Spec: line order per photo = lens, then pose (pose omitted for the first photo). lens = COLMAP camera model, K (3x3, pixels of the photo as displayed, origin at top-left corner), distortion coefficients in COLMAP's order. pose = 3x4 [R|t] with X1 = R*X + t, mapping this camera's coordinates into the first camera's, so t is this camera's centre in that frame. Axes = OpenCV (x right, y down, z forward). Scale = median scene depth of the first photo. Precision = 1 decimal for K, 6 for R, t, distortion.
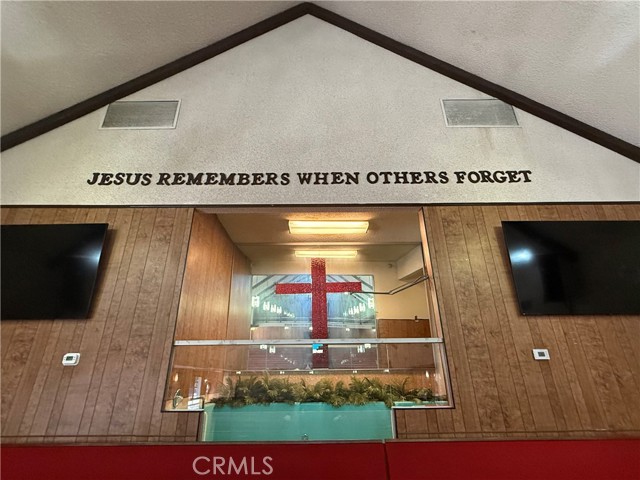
lens RADIAL K [[317.0, 0, 320.0], [0, 317.0, 240.0], [0, 0, 1]] dist [-0.002191, -0.000374]
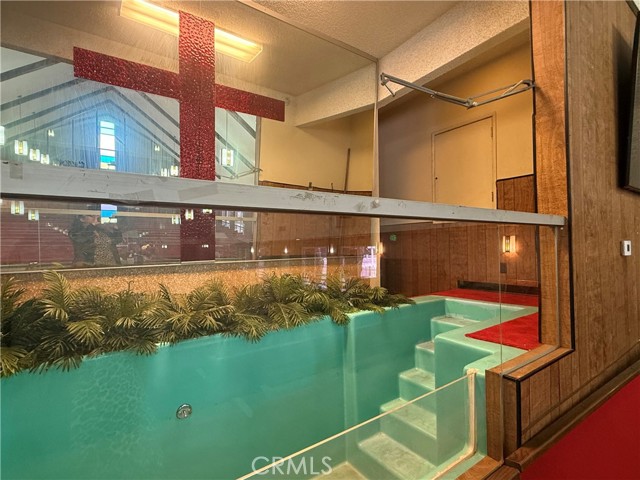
lens RADIAL K [[317.0, 0, 320.0], [0, 317.0, 240.0], [0, 0, 1]] dist [-0.002191, -0.000374]
pose [[0.824419, 0.005798, 0.565951, -0.136874], [-0.220196, 0.924453, 0.311288, 0.208840], [-0.521390, -0.381252, 0.763413, 0.618521]]
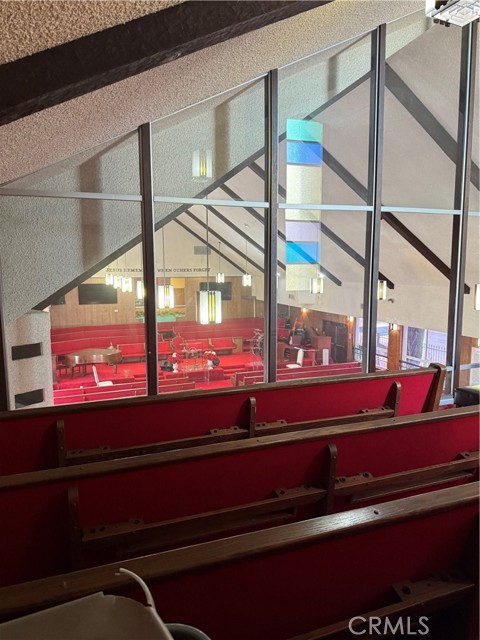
lens RADIAL K [[454.2, 0, 240.0], [0, 454.2, 320.0], [0, 0, 1]] dist [0.047259, -0.052680]
pose [[0.932470, -0.038488, 0.359192, -1.190362], [-0.146116, 0.869159, 0.472453, -2.514284], [-0.330379, -0.493032, 0.804841, -4.365323]]
